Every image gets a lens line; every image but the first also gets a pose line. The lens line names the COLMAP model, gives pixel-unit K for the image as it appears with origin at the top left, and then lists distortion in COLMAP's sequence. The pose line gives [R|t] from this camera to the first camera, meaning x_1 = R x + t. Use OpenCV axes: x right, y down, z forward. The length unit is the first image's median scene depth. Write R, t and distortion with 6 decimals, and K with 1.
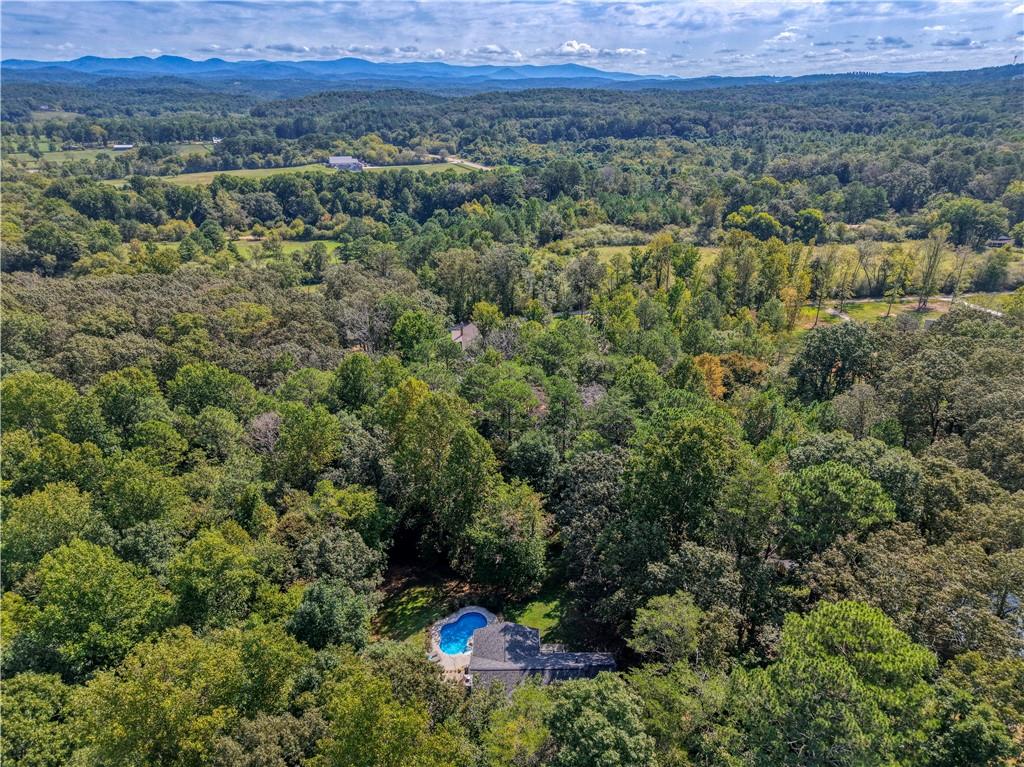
lens RADIAL K [[678.8, 0, 506.8], [0, 678.8, 378.5], [0, 0, 1]] dist [0.042363, -0.001995]
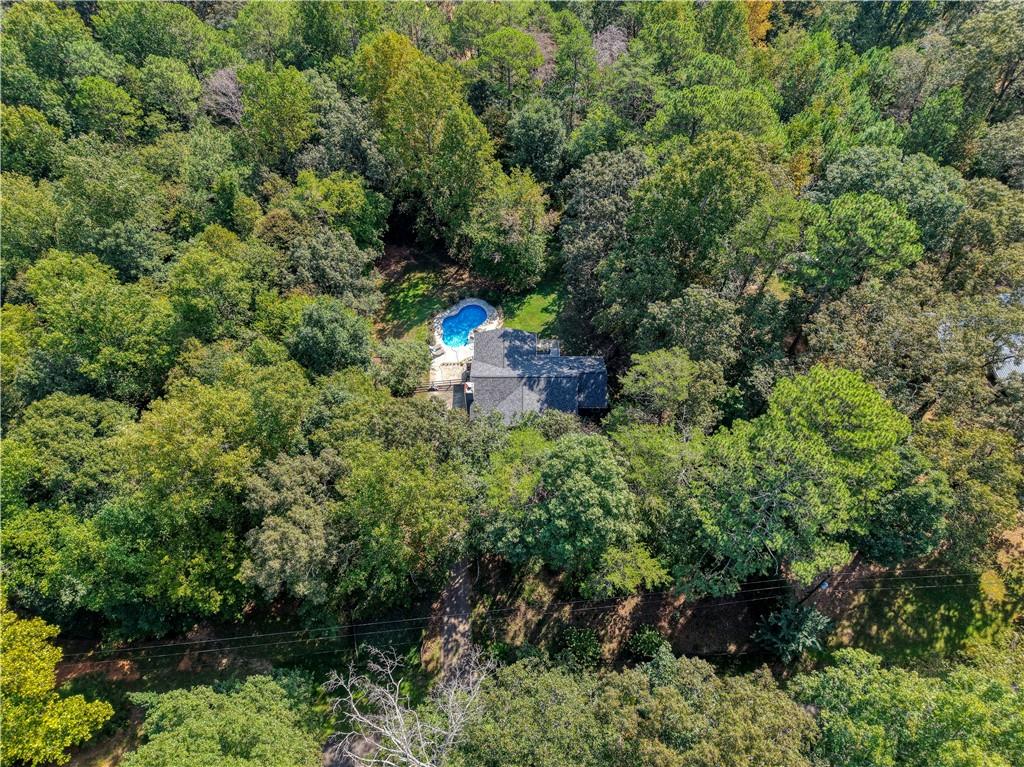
lens RADIAL K [[671.0, 0, 511.8], [0, 671.0, 391.3], [0, 0, 1]] dist [0.075669, -0.072342]
pose [[0.999983, 0.001931, 0.005582, 0.002449], [-0.004731, 0.827548, 0.561375, -0.086086], [-0.003536, -0.561392, 0.827543, 0.065880]]
